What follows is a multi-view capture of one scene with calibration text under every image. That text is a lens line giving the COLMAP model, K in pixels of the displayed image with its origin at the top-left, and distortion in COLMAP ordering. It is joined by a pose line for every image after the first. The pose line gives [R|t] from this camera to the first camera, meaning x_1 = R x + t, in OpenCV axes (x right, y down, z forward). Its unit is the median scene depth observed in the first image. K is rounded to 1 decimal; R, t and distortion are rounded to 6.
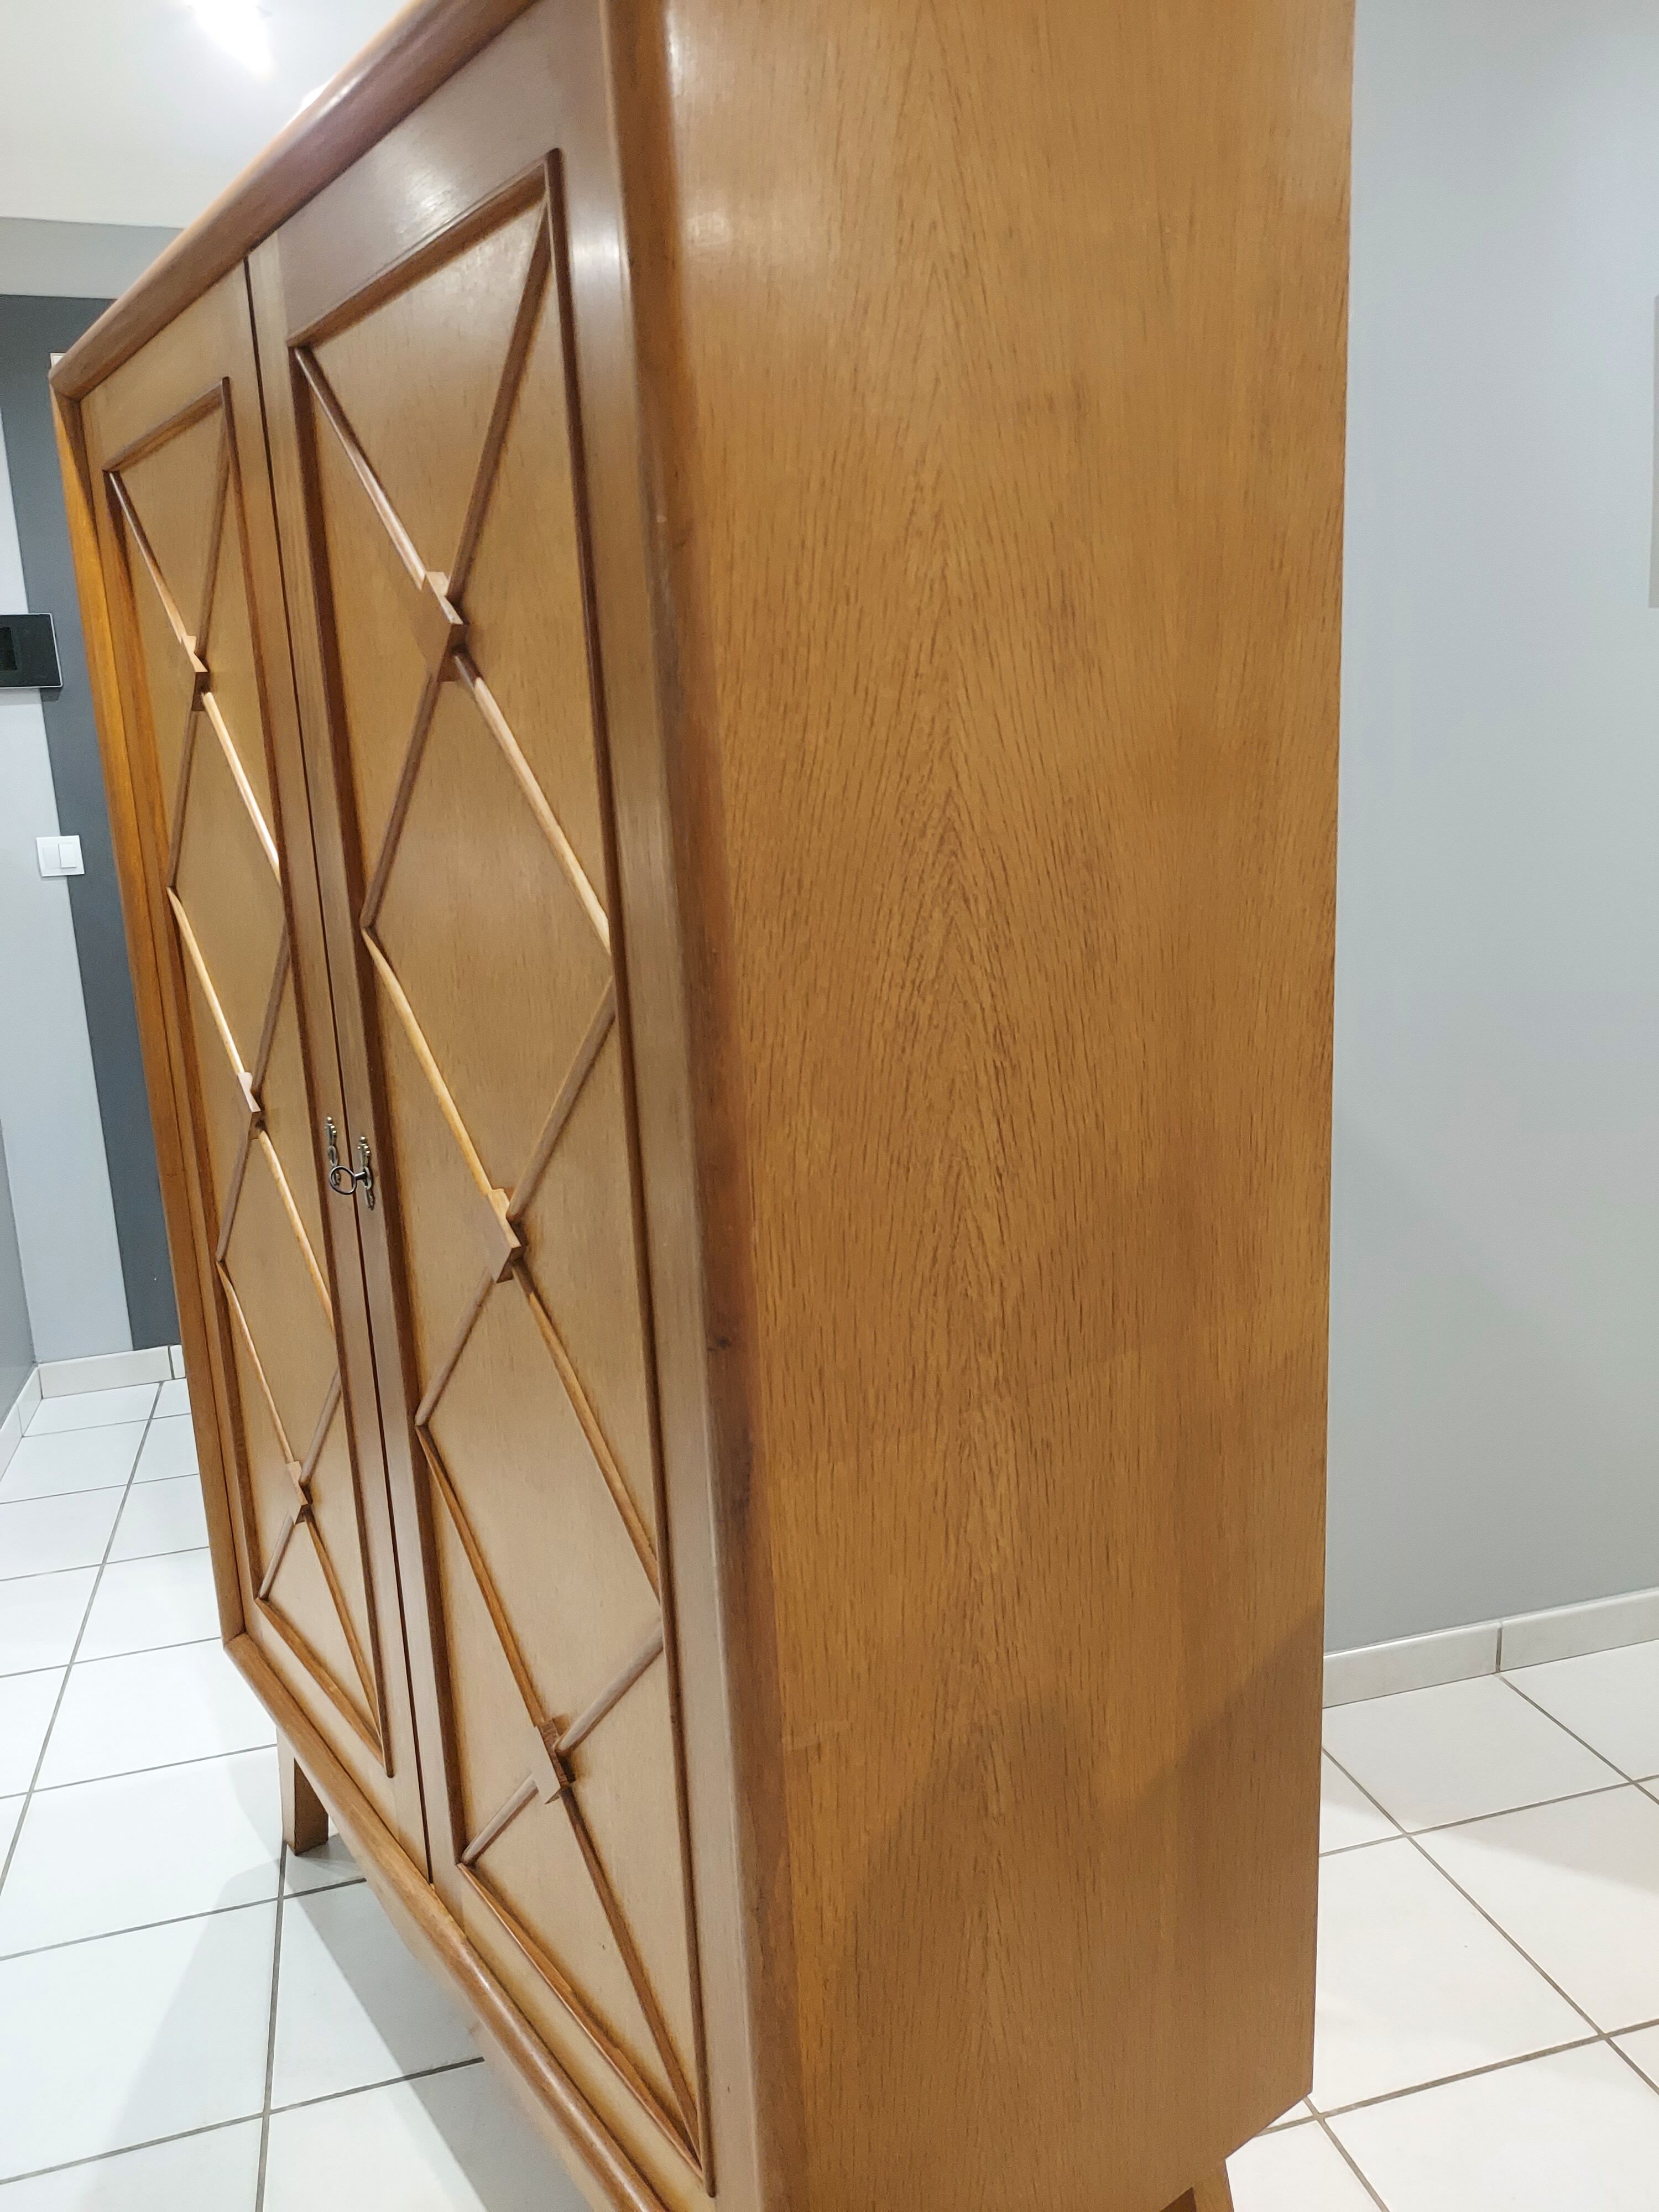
lens RADIAL K [[1616.6, 0, 817.4], [0, 1616.6, 1106.1], [0, 0, 1]] dist [0.054259, -0.049366]
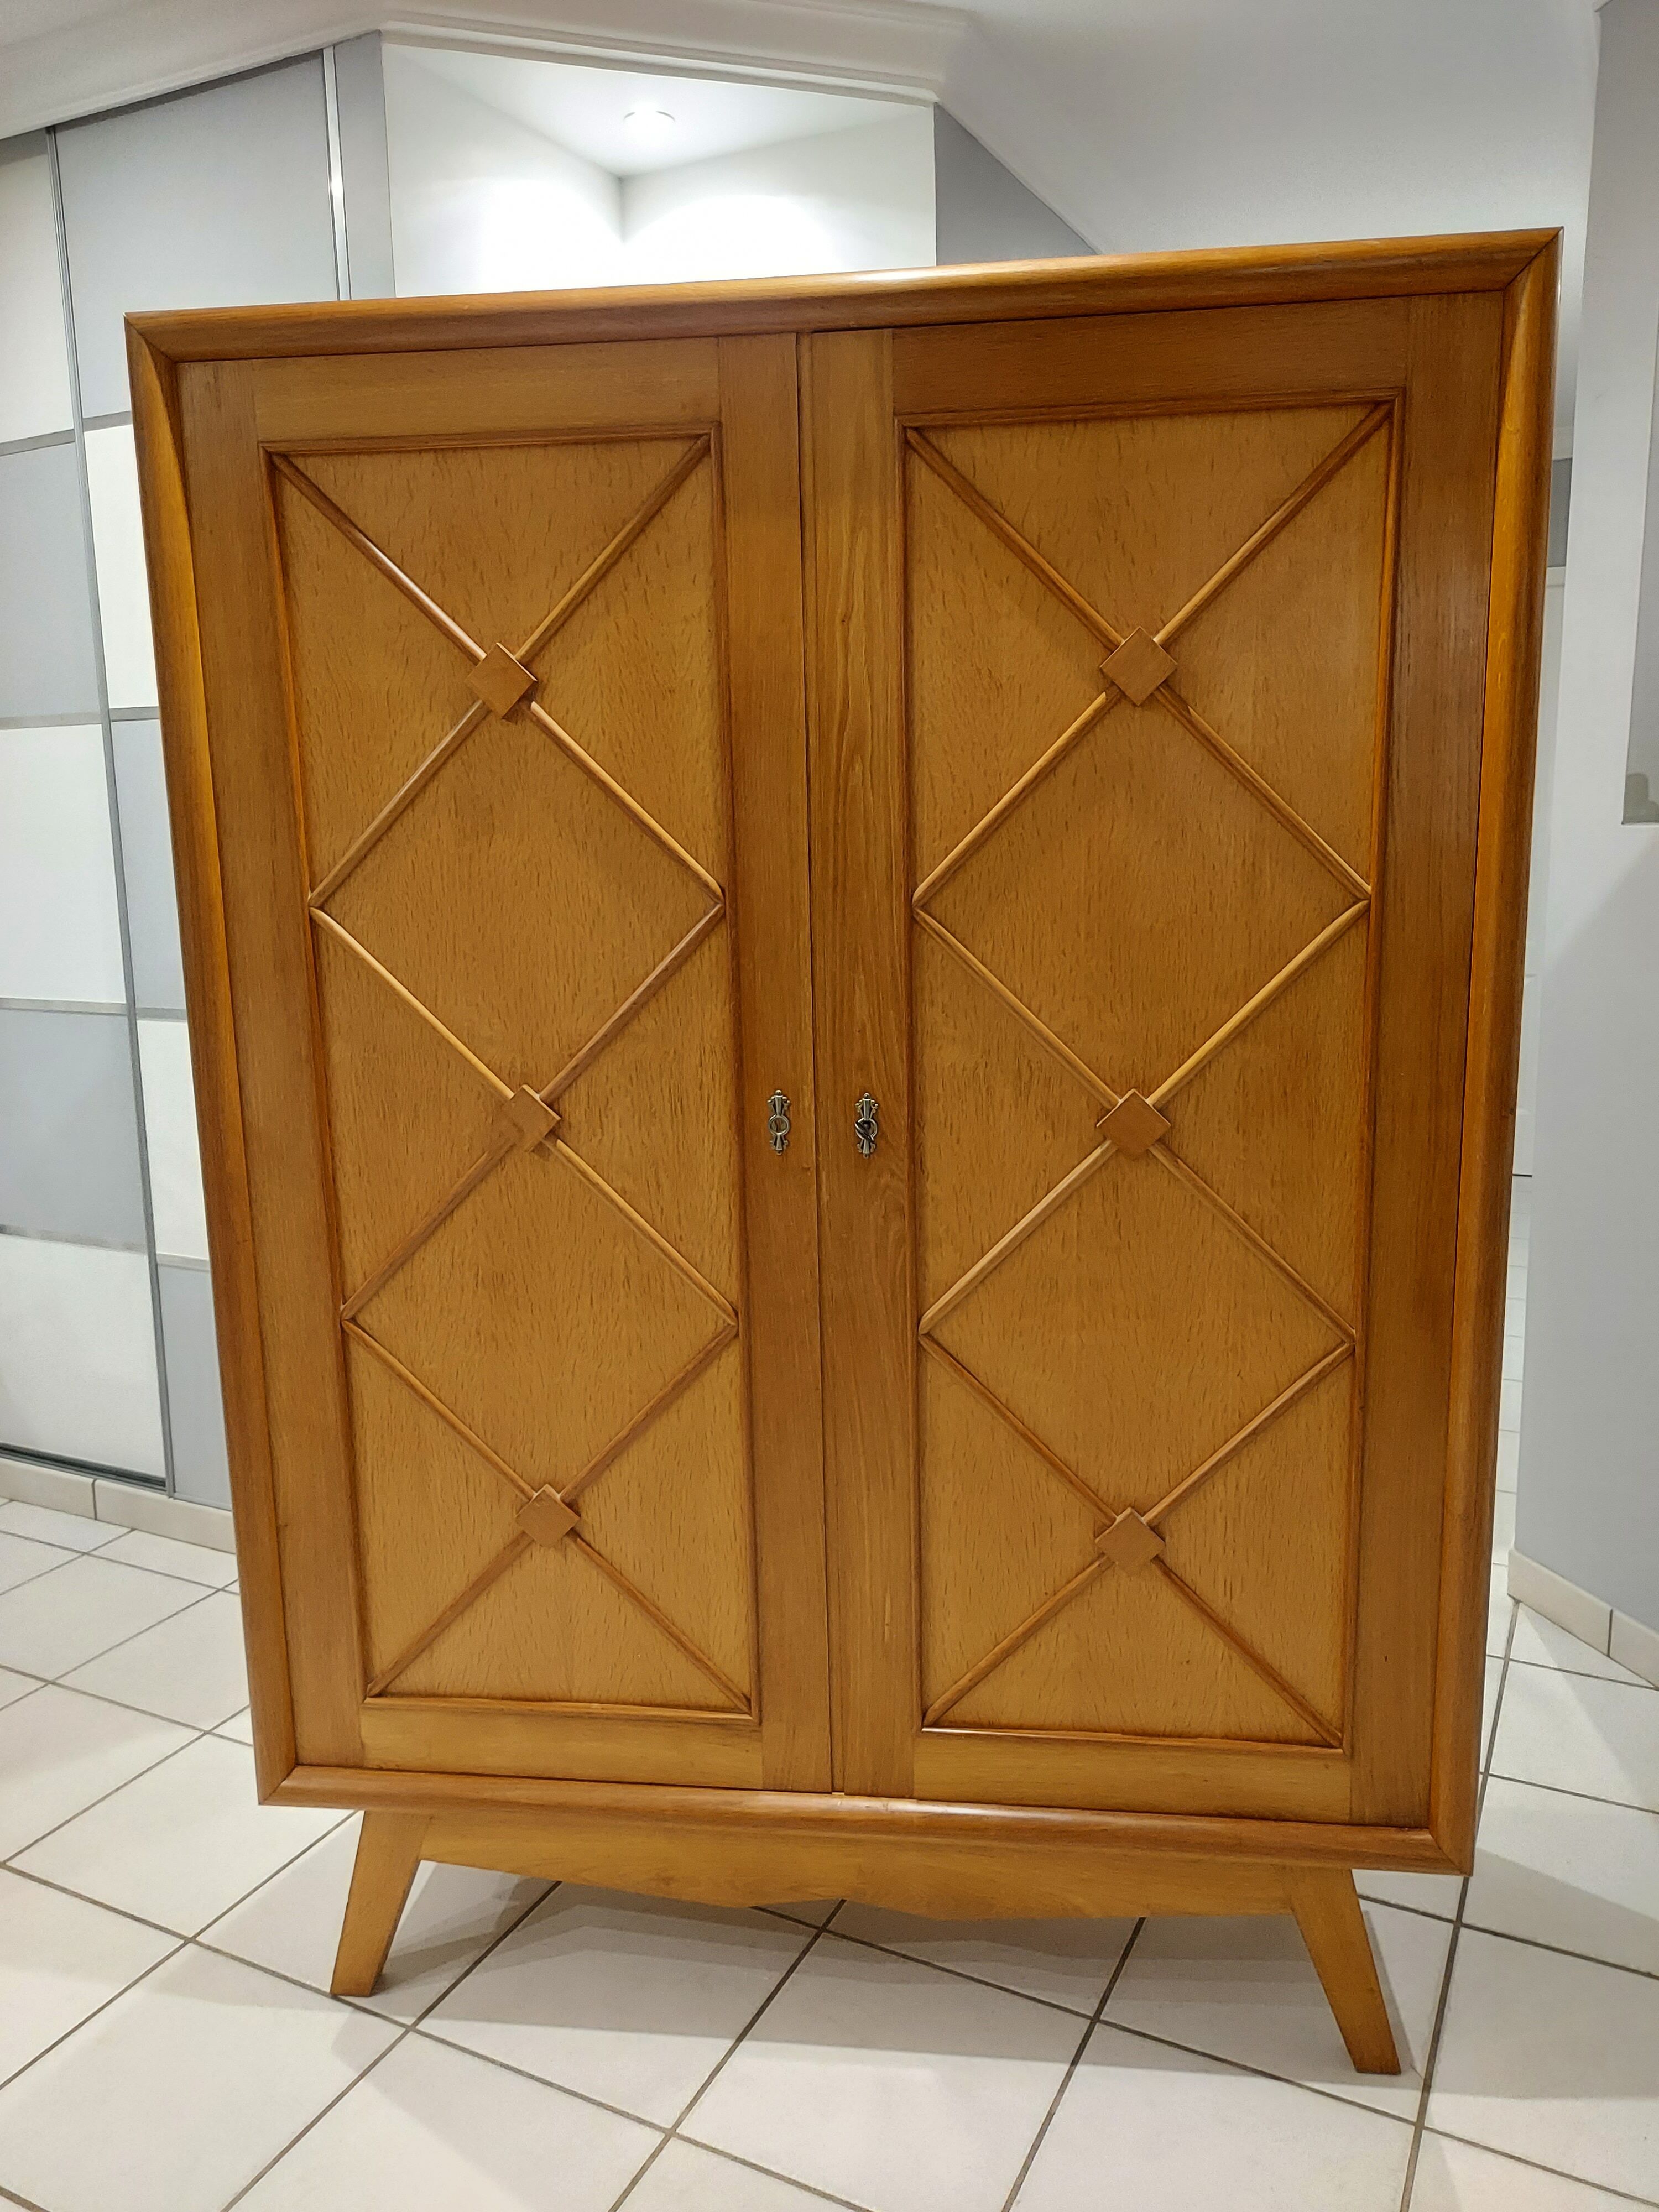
lens RADIAL K [[1616.6, 0, 817.4], [0, 1616.6, 1106.1], [0, 0, 1]] dist [0.054259, -0.049366]
pose [[0.683894, -0.106494, 0.721767, -1.438766], [0.150217, 0.988647, 0.003536, 0.022597], [-0.713949, 0.106003, 0.692127, 0.297805]]
